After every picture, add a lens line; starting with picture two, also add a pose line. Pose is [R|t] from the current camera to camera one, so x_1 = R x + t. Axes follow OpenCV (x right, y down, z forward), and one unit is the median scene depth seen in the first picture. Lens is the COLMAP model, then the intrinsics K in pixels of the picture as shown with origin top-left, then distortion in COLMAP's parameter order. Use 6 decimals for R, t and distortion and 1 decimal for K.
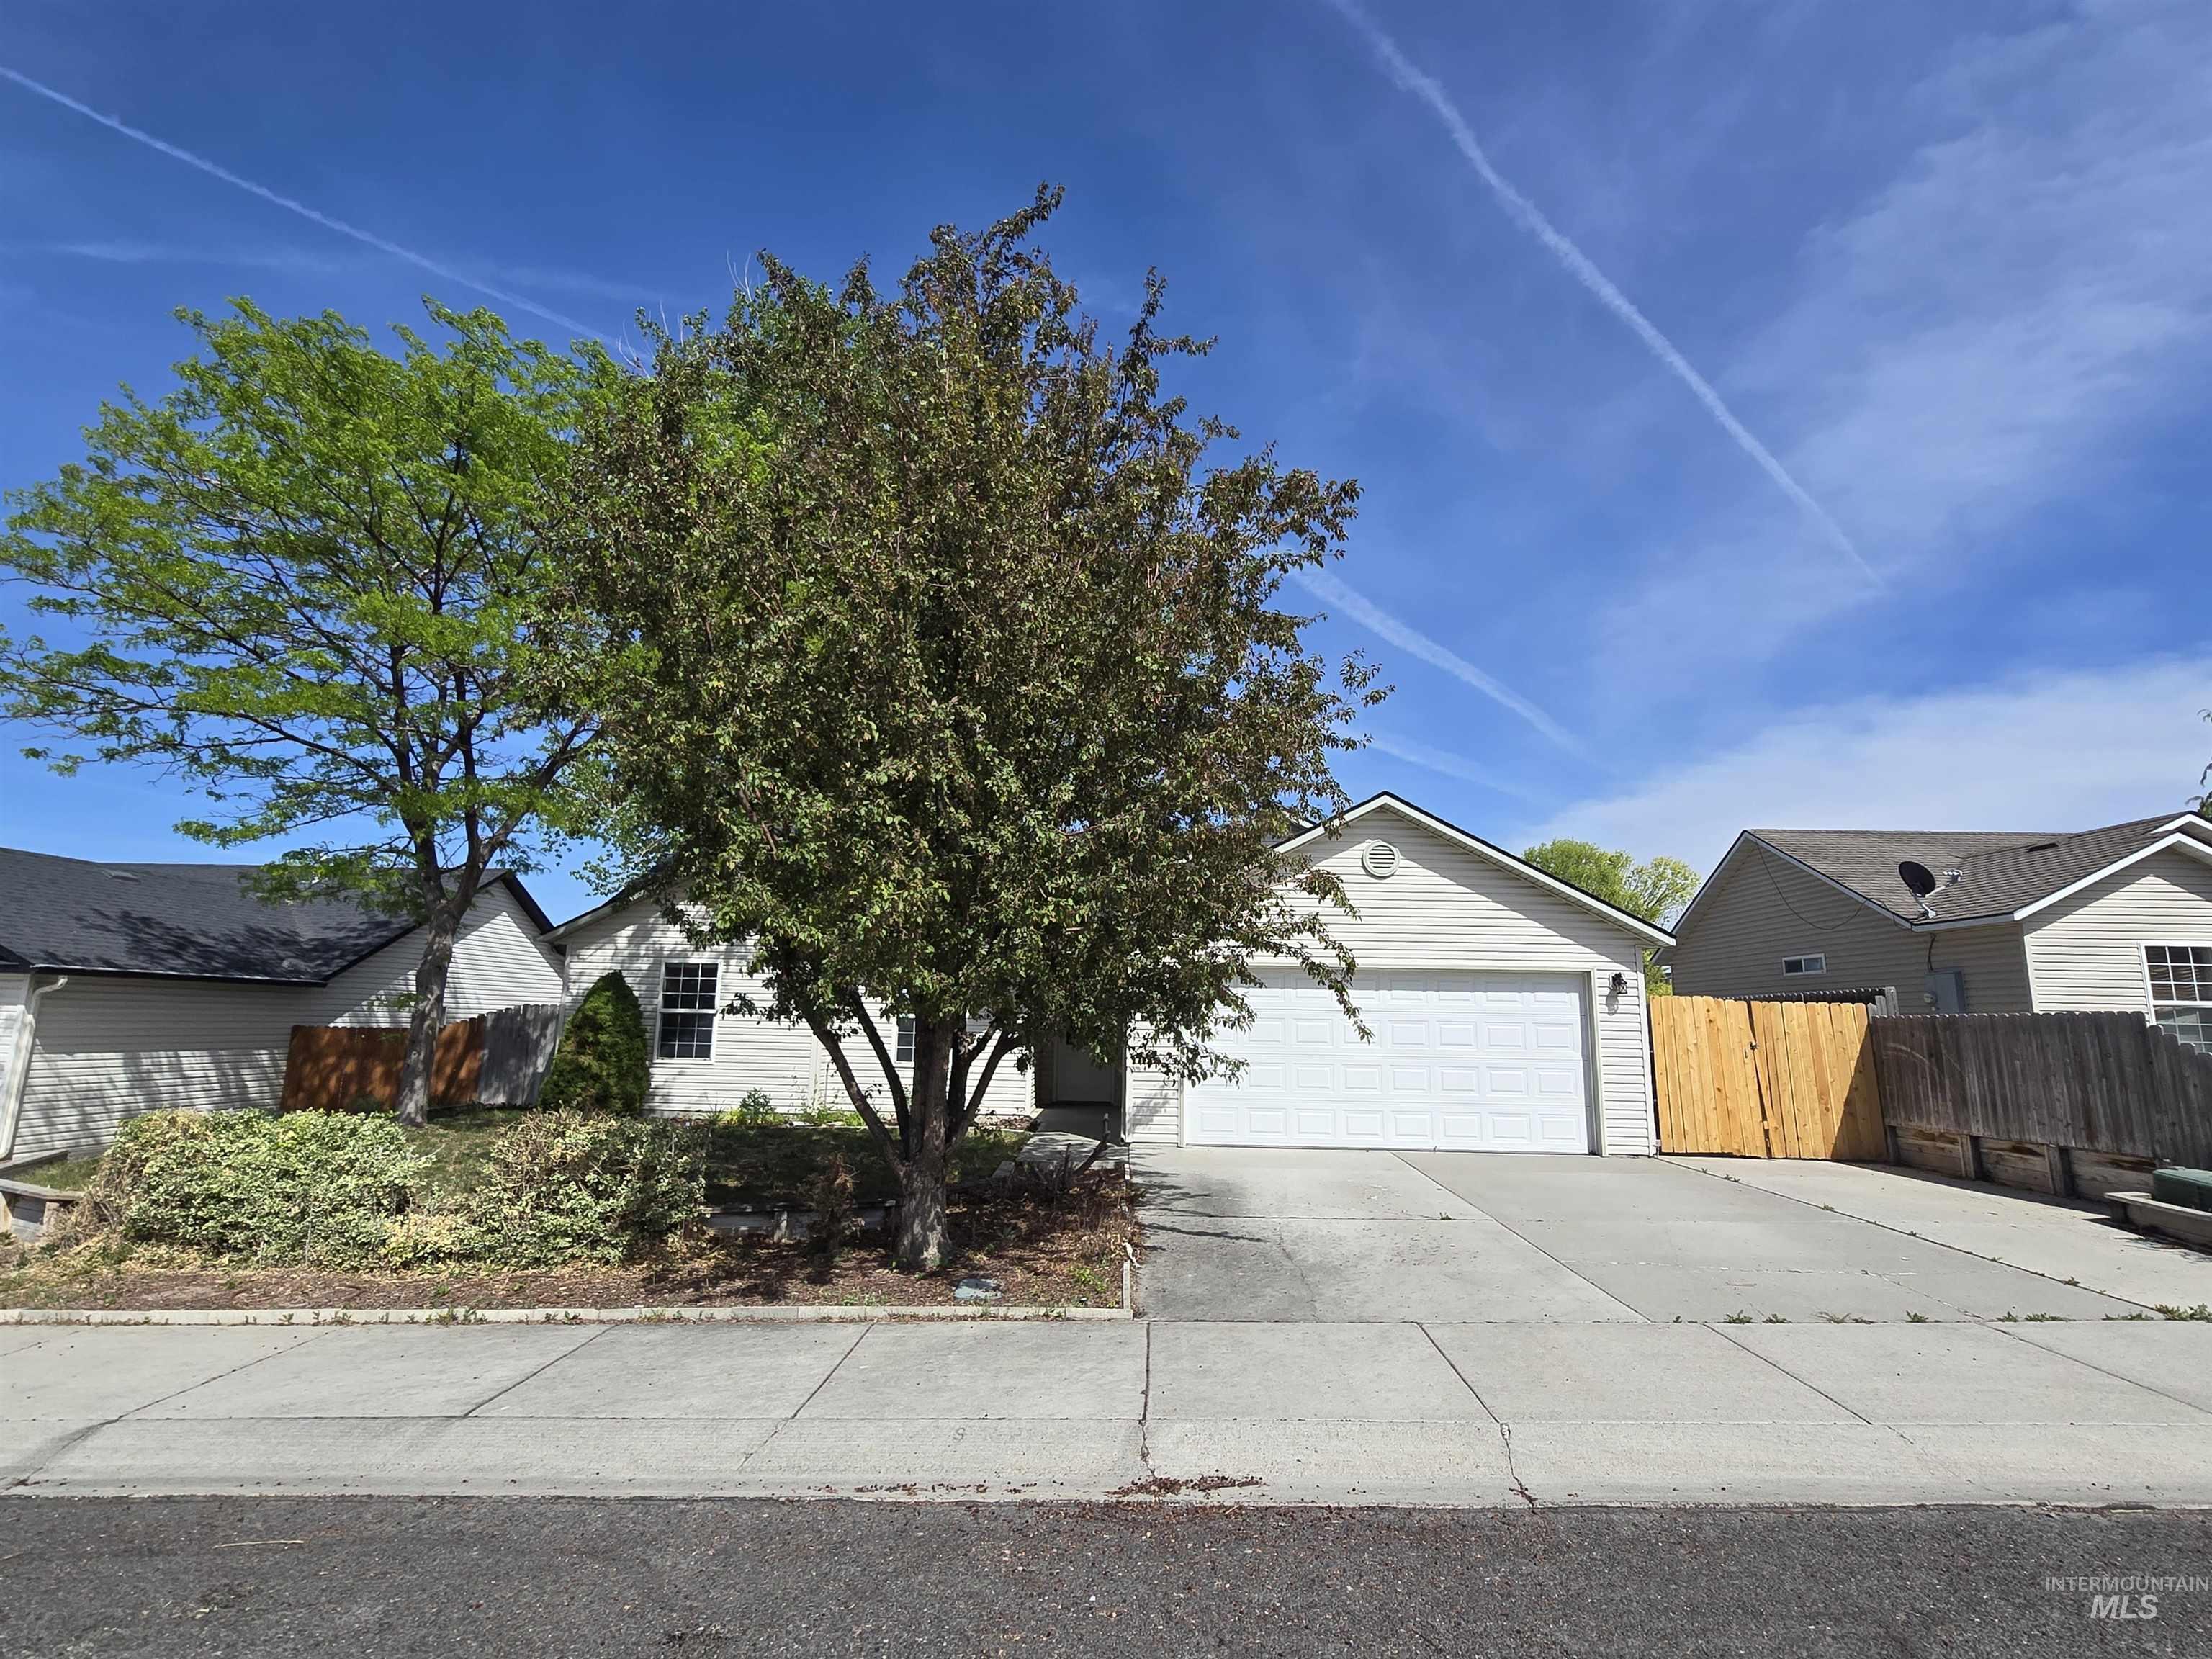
lens RADIAL K [[1103.4, 0, 1088.9], [0, 1103.4, 825.1], [0, 0, 1]] dist [-0.004356, 0.001127]
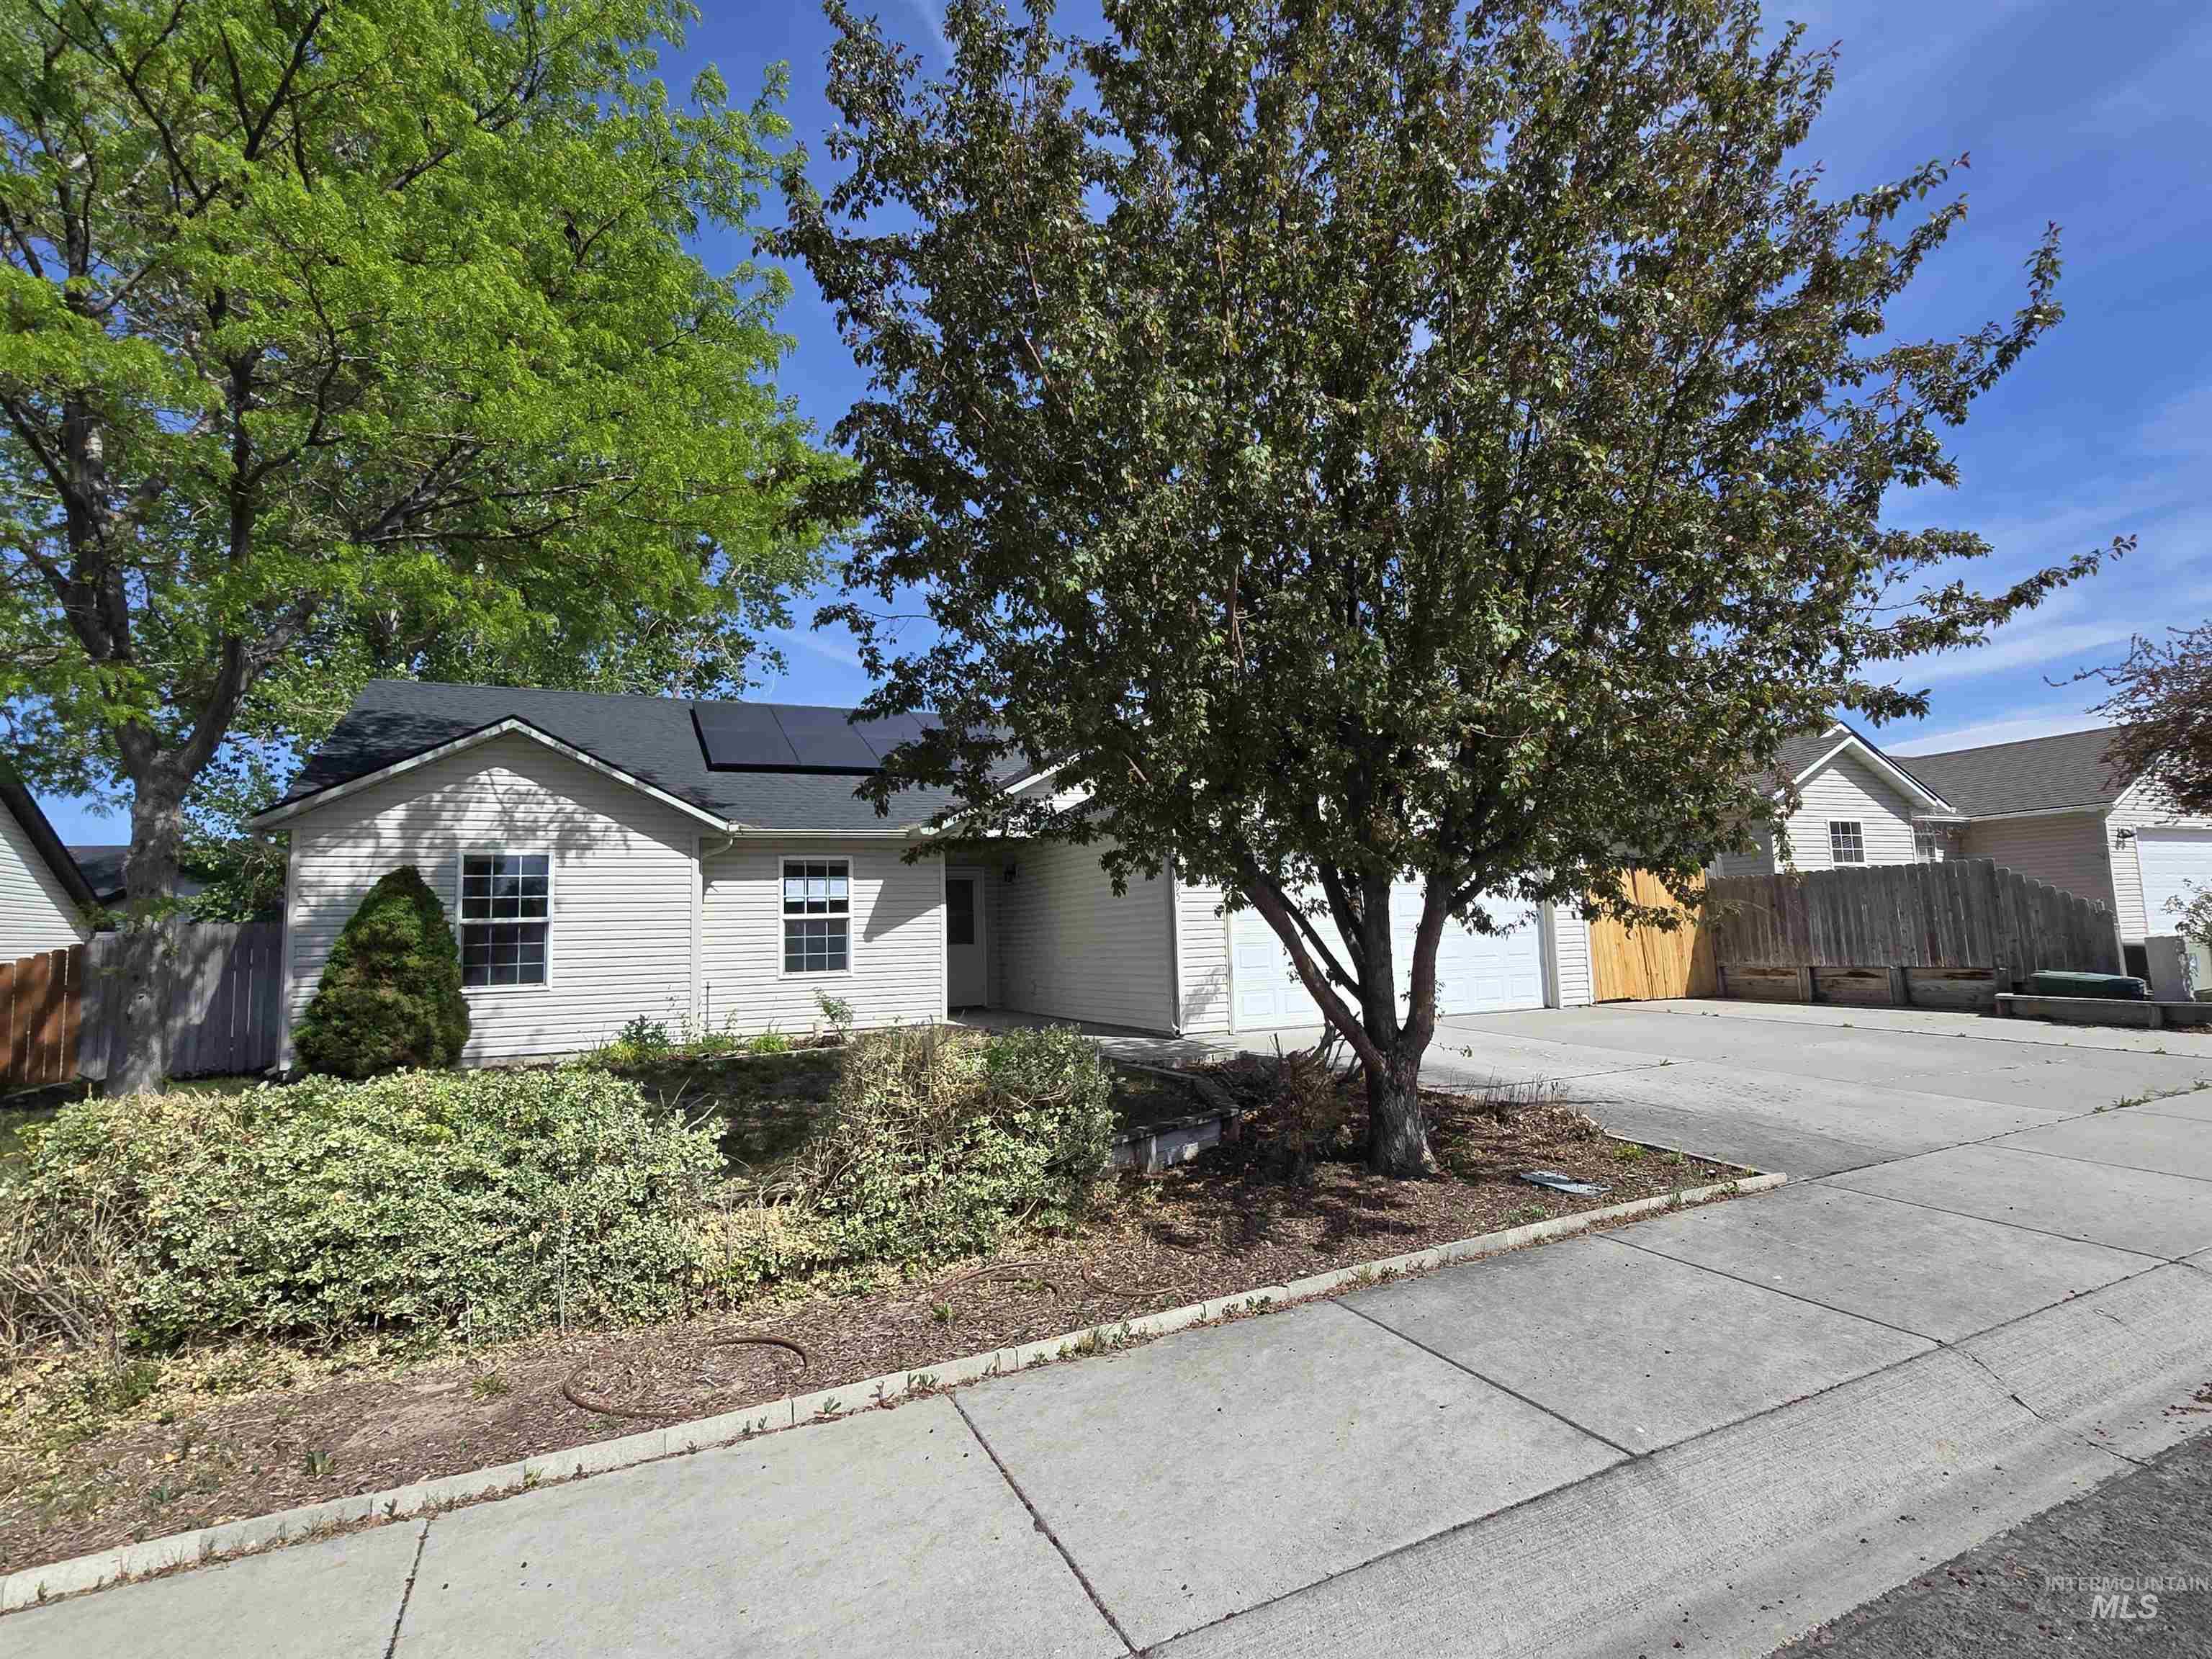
lens RADIAL K [[1103.4, 0, 1101.1], [0, 1103.4, 815.6], [0, 0, 1]] dist [-0.004356, 0.001127]
pose [[0.893596, 0.001866, 0.448867, -0.699595], [-0.032052, 0.997704, 0.059661, 0.089688], [-0.447725, -0.067700, 0.891605, 0.373775]]
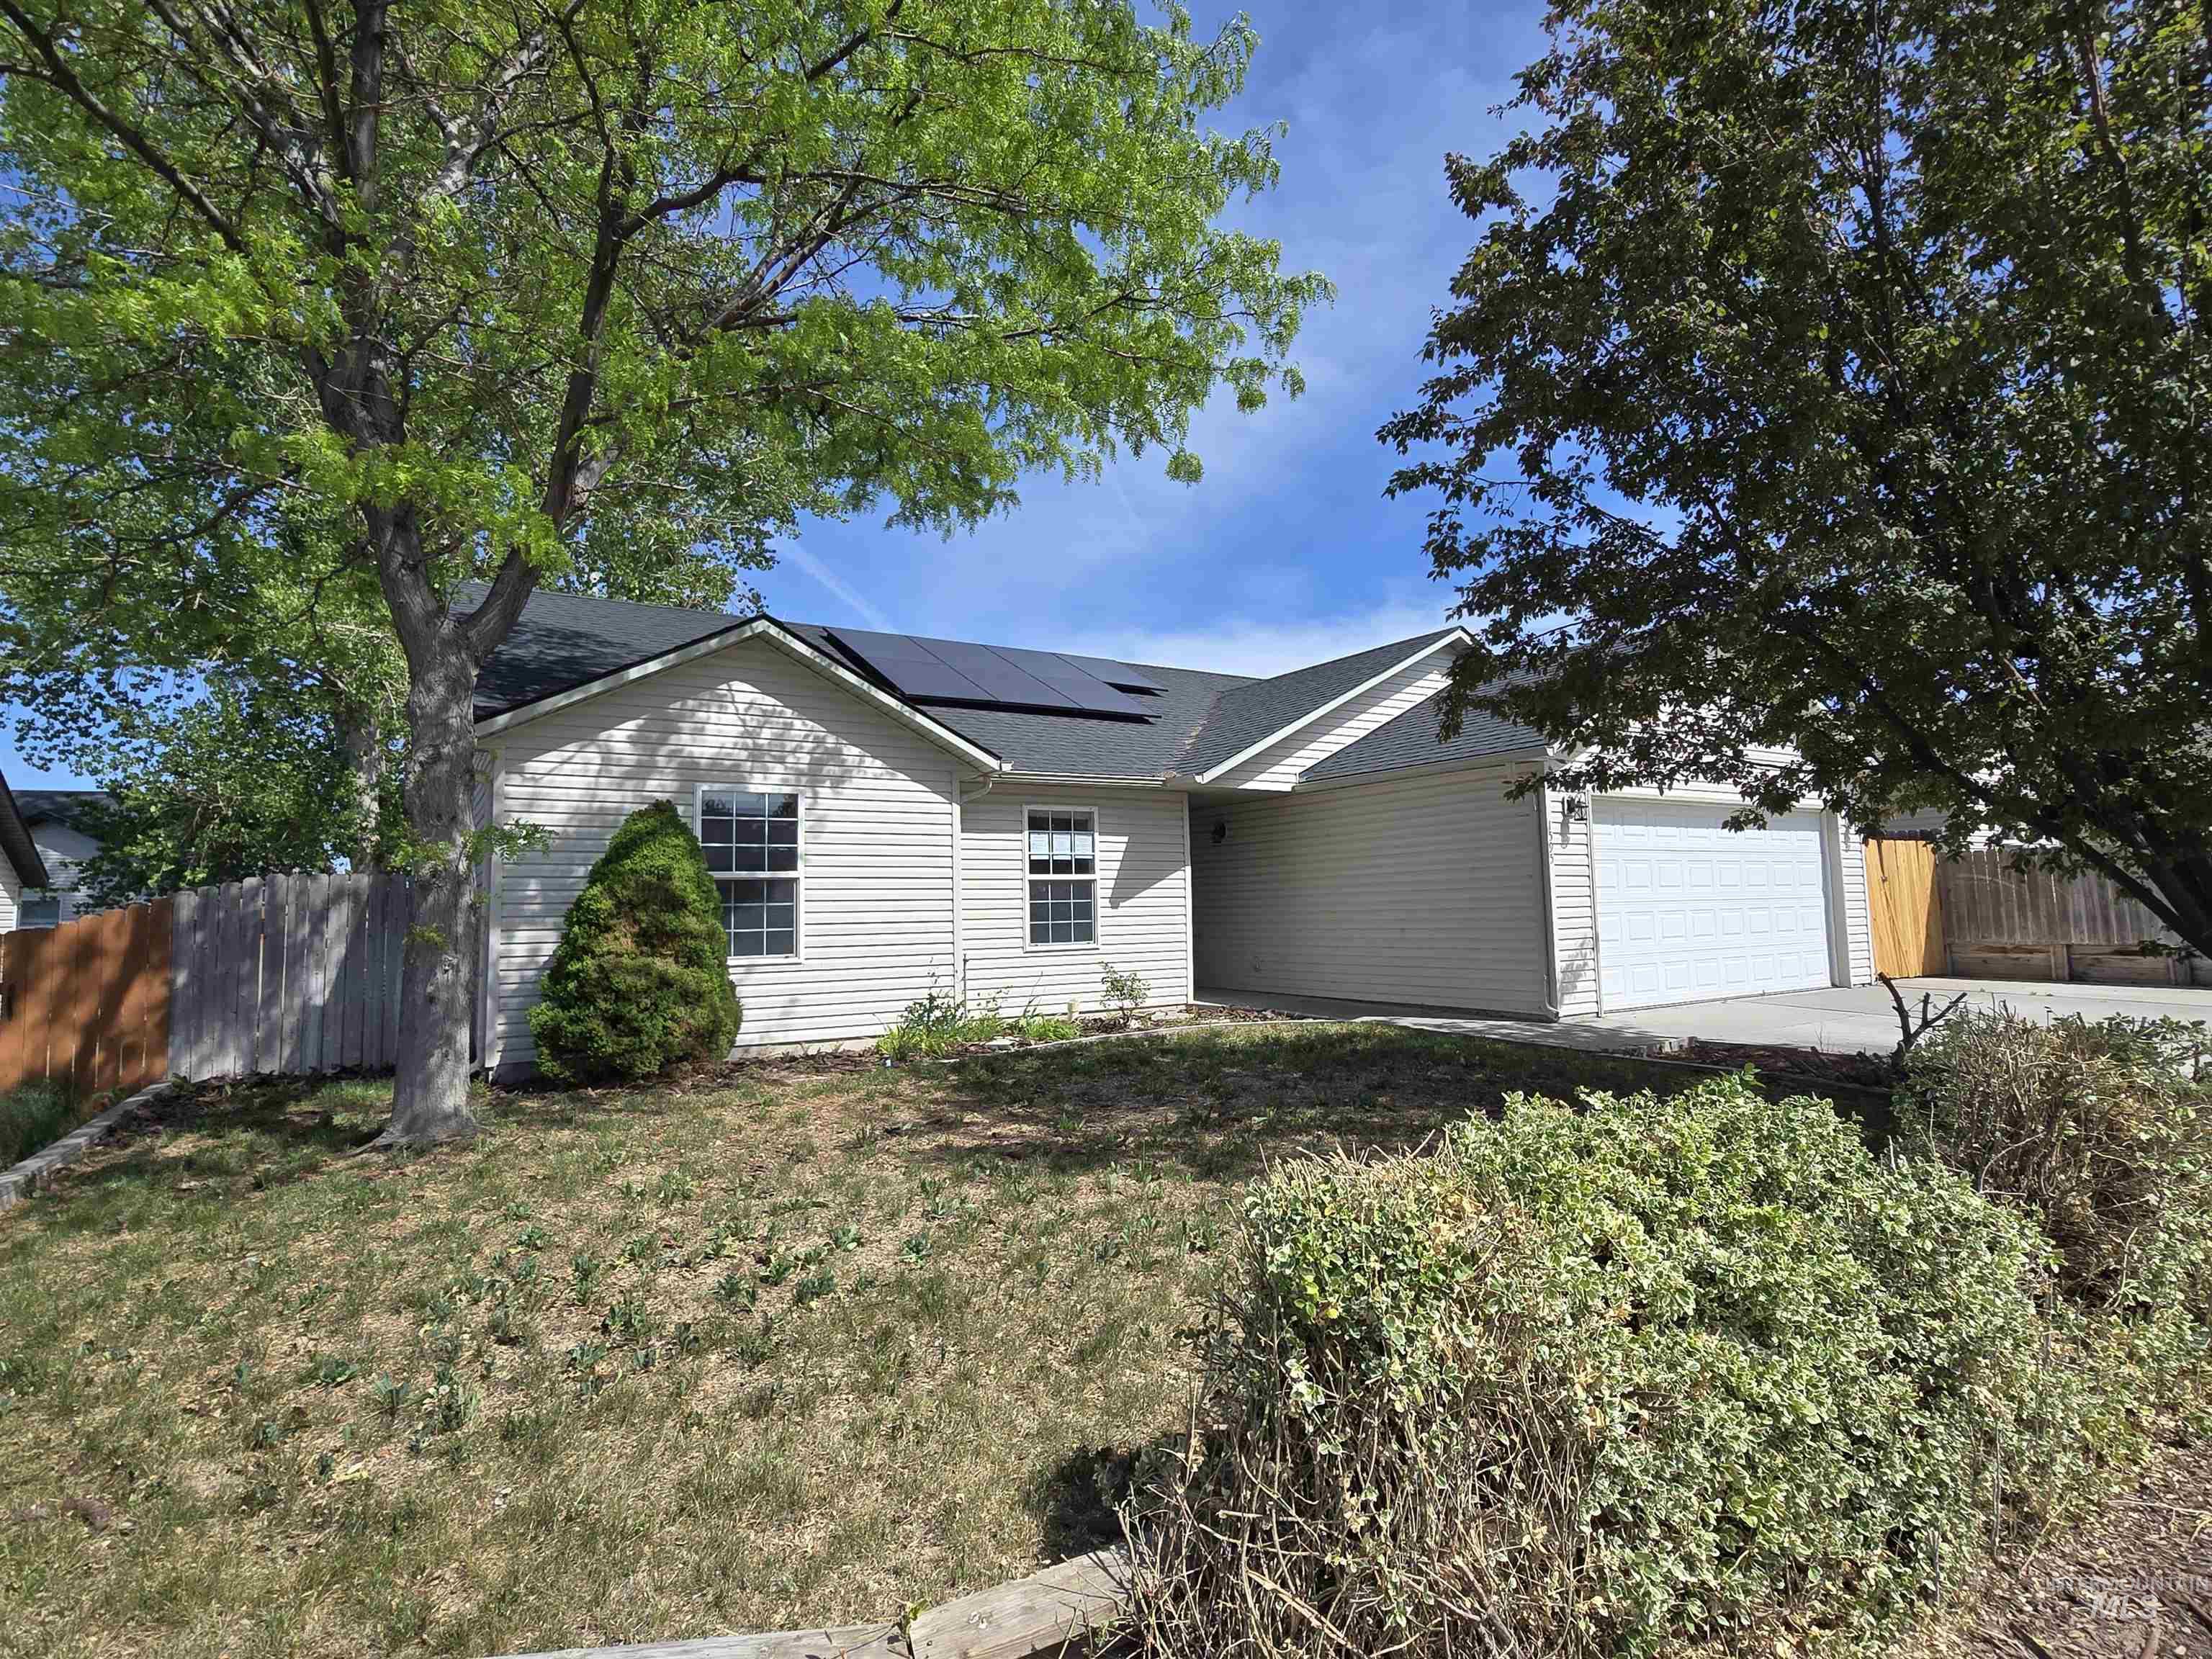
lens RADIAL K [[1103.4, 0, 1106.2], [0, 1103.4, 820.9], [0, 0, 1]] dist [-0.004356, 0.001127]
pose [[0.829714, 0.008570, 0.558122, -1.096100], [-0.063517, 0.994837, 0.079150, 0.171430], [-0.554563, -0.101122, 0.825975, 0.875332]]
